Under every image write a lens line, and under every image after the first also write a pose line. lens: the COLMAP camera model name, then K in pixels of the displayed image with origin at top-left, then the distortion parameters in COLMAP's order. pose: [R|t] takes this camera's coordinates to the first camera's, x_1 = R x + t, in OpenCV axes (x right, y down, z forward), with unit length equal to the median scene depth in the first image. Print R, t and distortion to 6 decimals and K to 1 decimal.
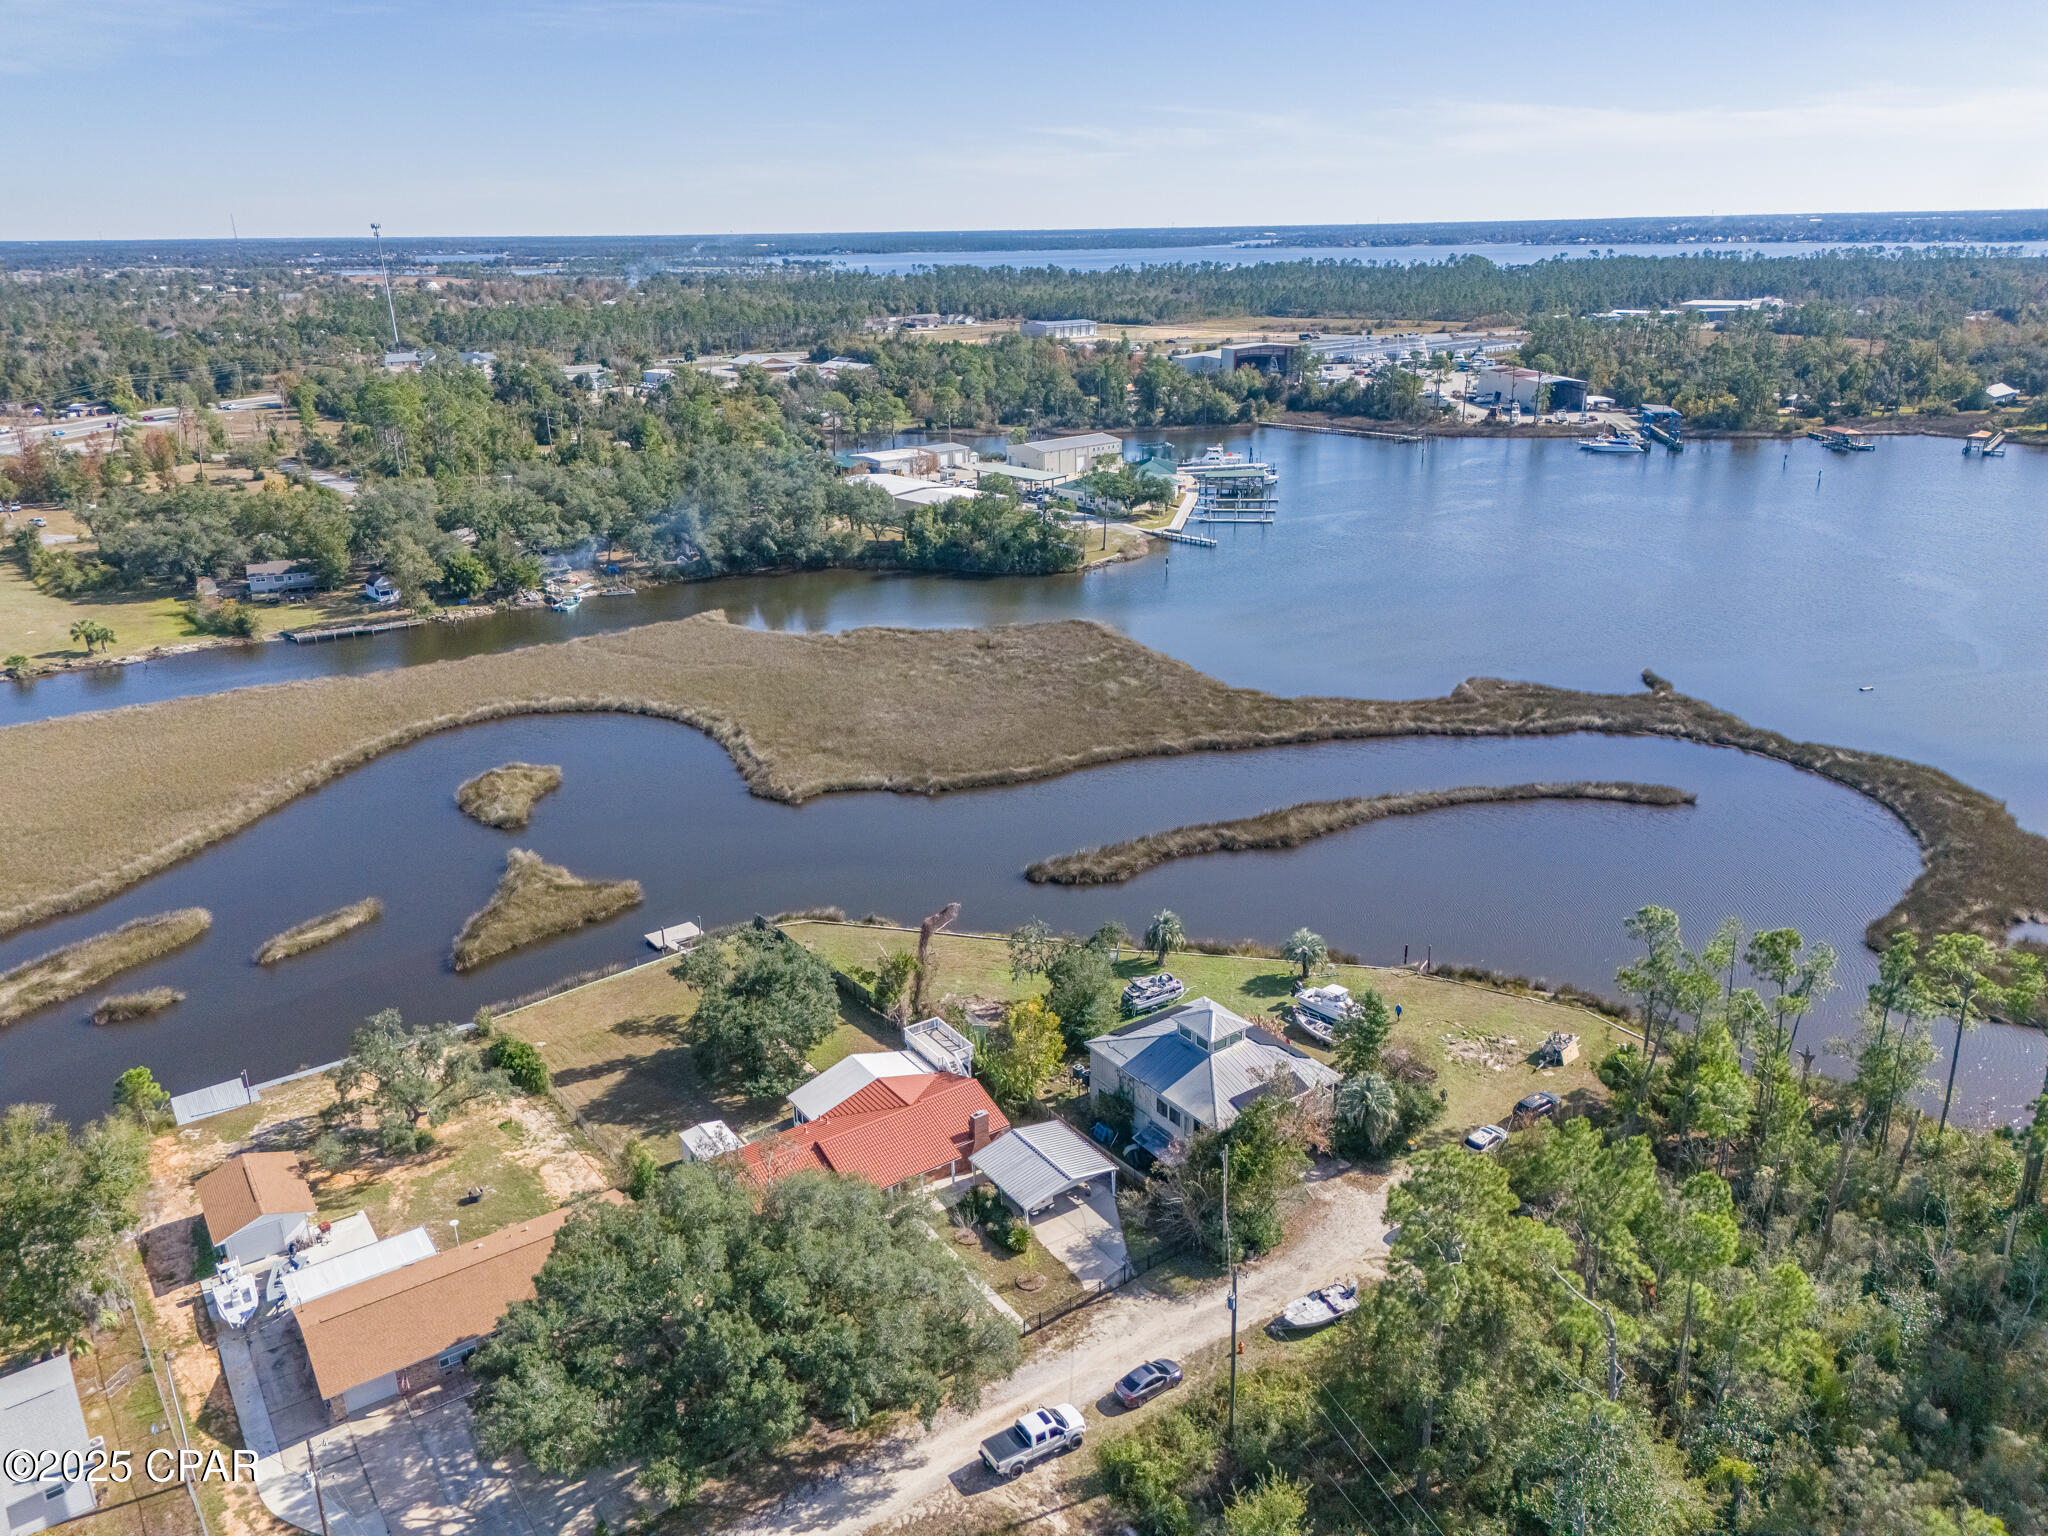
lens RADIAL K [[1499.9, 0, 1019.4], [0, 1499.9, 765.3], [0, 0, 1]] dist [0.075888, -0.069110]
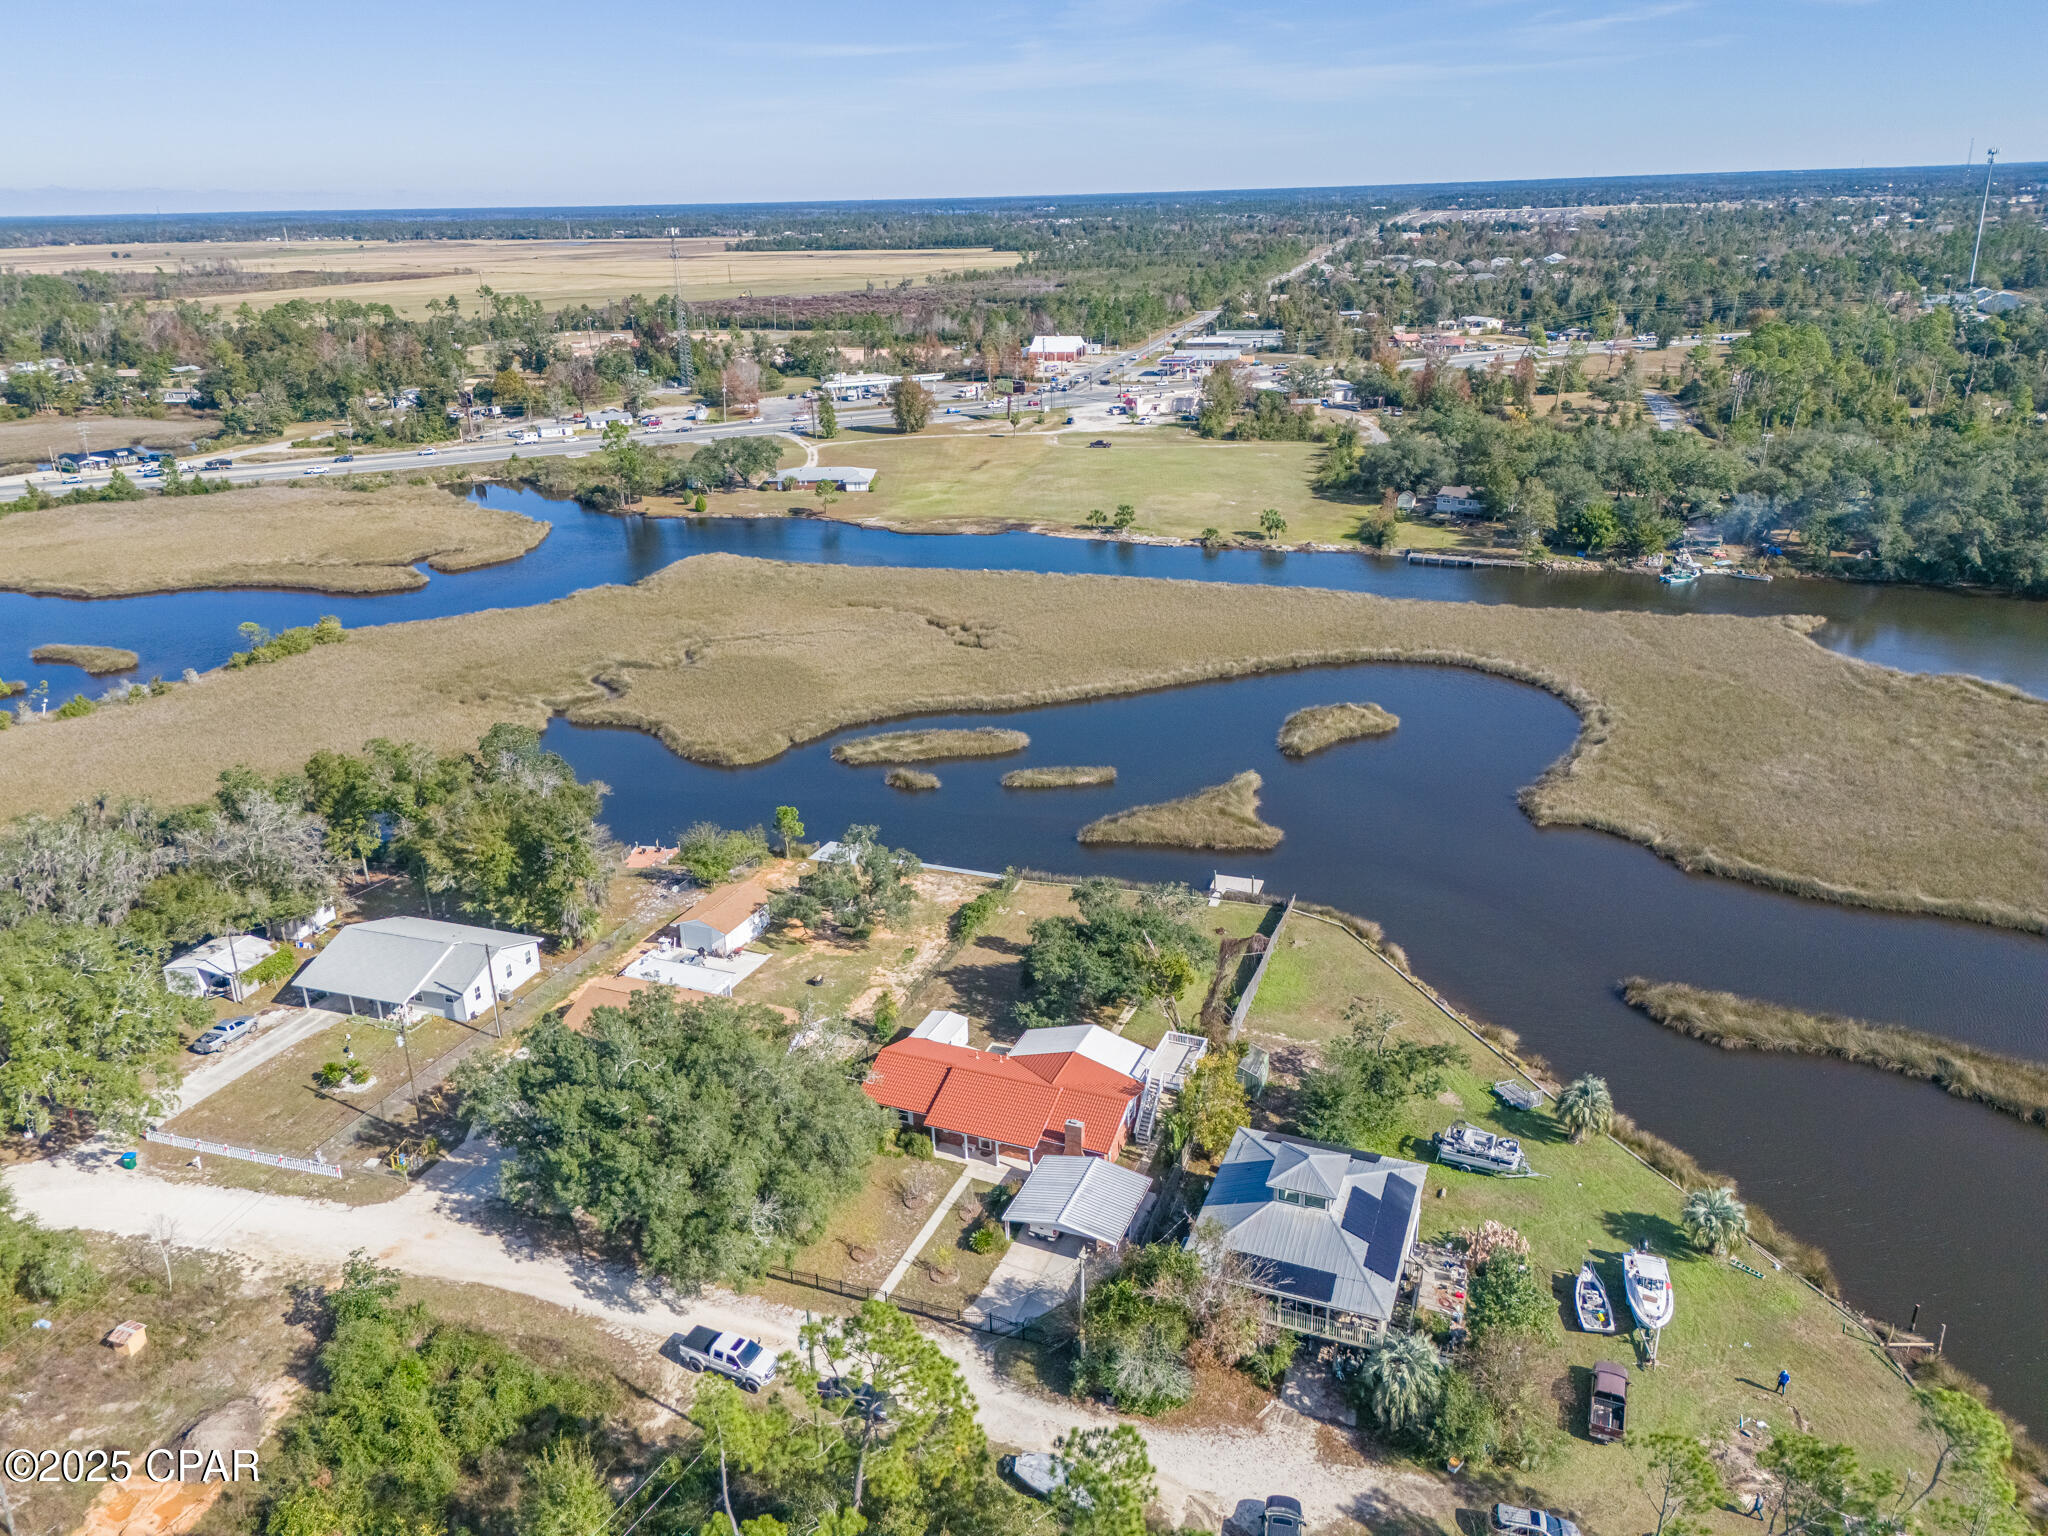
lens RADIAL K [[1499.9, 0, 1019.4], [0, 1499.9, 765.3], [0, 0, 1]] dist [0.075888, -0.069110]
pose [[0.541246, 0.298516, -0.786092, 0.363222], [-0.264860, 0.947798, 0.177560, -0.082669], [0.798061, 0.112101, 0.592057, 0.214302]]
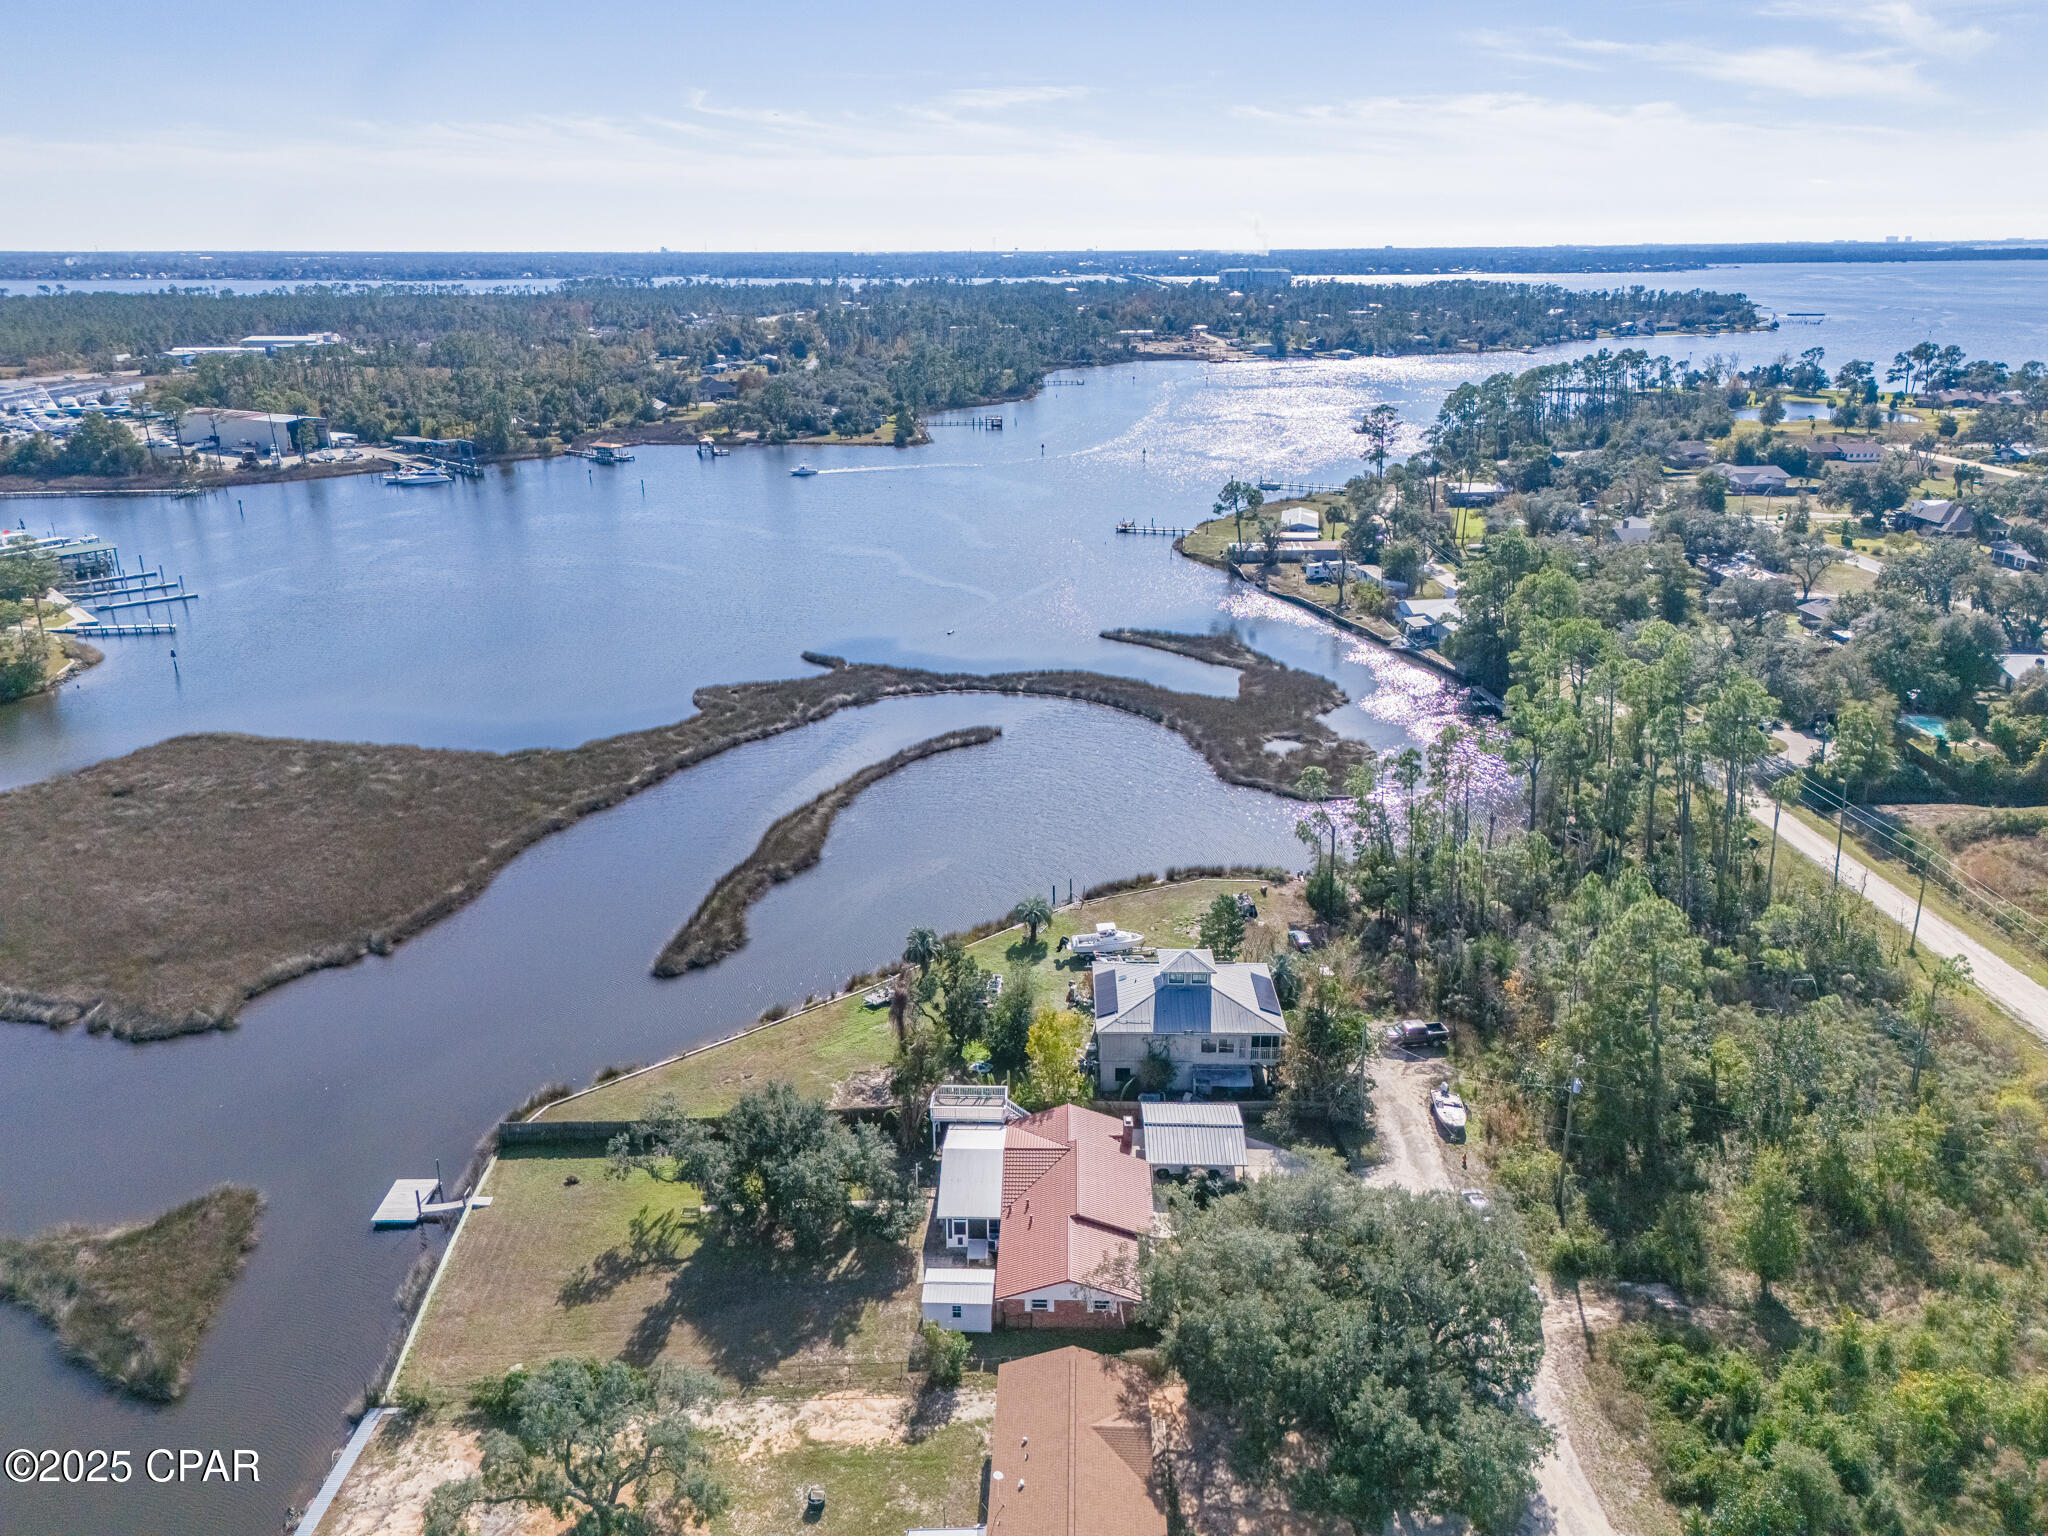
lens RADIAL K [[1499.9, 0, 1019.4], [0, 1499.9, 765.3], [0, 0, 1]] dist [0.075888, -0.069110]
pose [[0.594148, -0.249497, 0.764683, -0.441661], [0.266645, 0.958015, 0.105397, -0.068635], [-0.758873, 0.141278, 0.635730, 0.216650]]
